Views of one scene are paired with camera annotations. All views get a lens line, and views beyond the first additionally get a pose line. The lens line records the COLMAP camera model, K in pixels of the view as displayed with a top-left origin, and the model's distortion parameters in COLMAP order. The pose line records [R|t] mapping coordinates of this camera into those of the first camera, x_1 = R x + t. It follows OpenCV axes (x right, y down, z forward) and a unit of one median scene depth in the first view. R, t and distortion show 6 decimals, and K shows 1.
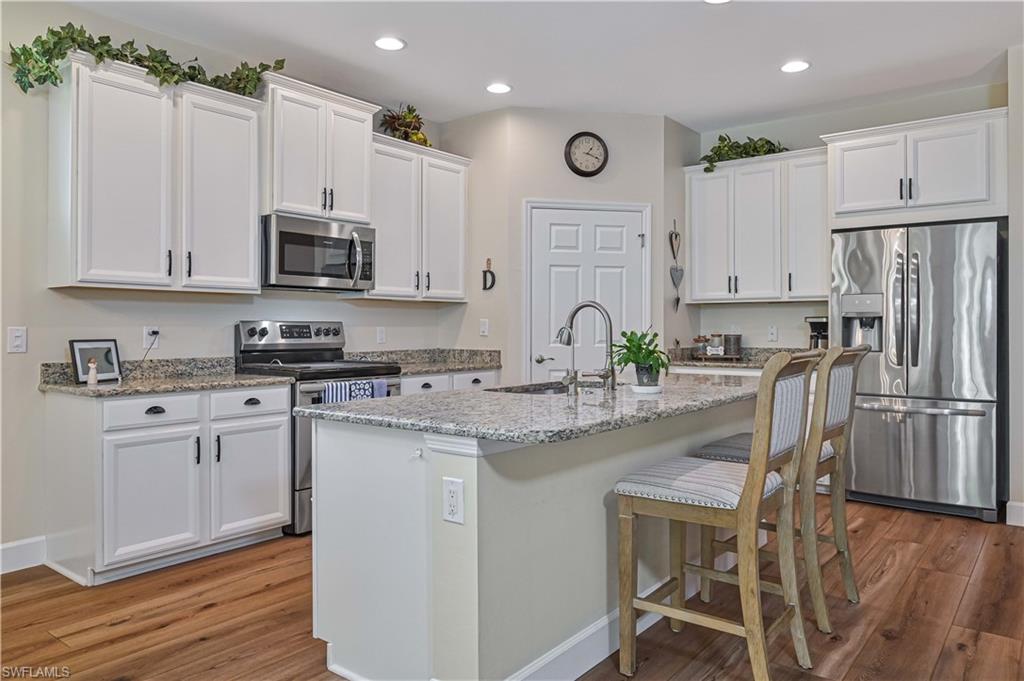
lens RADIAL K [[699.0, 0, 514.3], [0, 699.0, 331.0], [0, 0, 1]] dist [-0.000210, 0.001095]
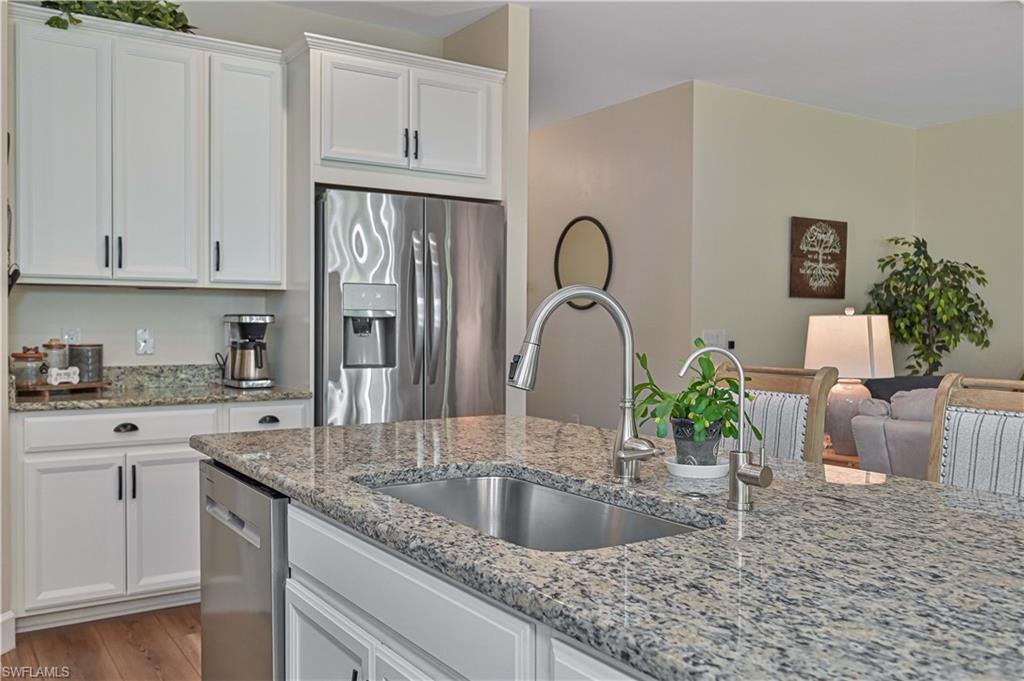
lens RADIAL K [[881.6, 0, 513.3], [0, 881.6, 338.6], [0, 0, 1]] dist [-0.007251, -0.003080]
pose [[0.309678, -0.015524, 0.950715, -0.241784], [0.001276, 0.999873, 0.015911, -0.009866], [-0.950841, -0.003714, 0.309658, 0.500004]]
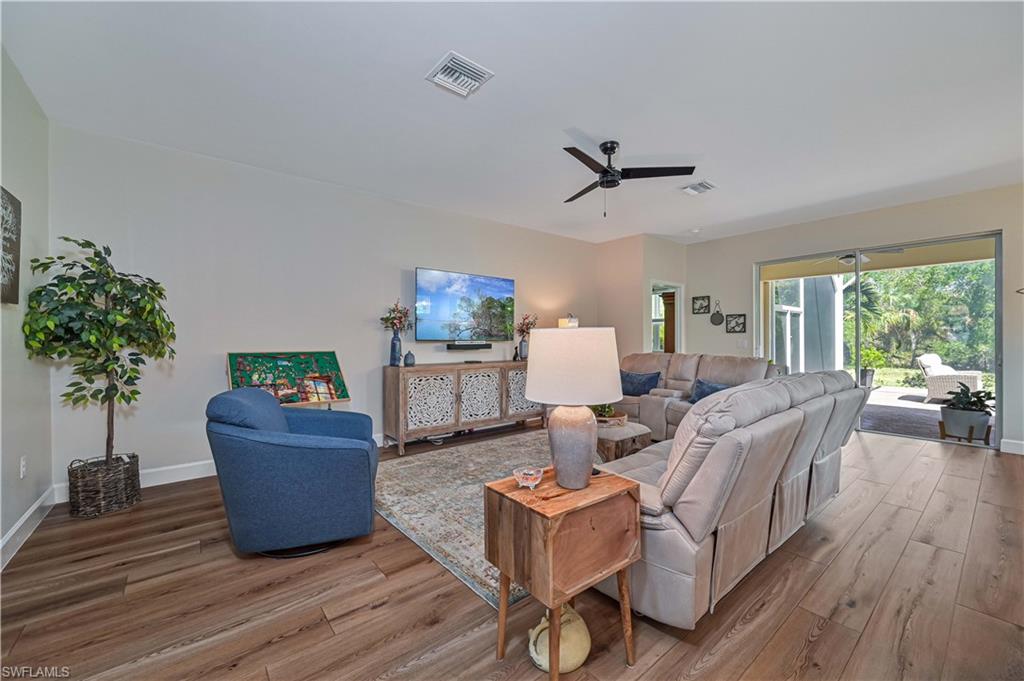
lens RADIAL K [[405.6, 0, 515.5], [0, 405.6, 337.7], [0, 0, 1]] dist [-0.001987, -0.000010]
pose [[-0.976746, 0.001232, 0.214396, 0.447048], [0.003509, 0.999941, 0.010238, -0.012475], [-0.214371, 0.010752, -0.976693, 0.733686]]
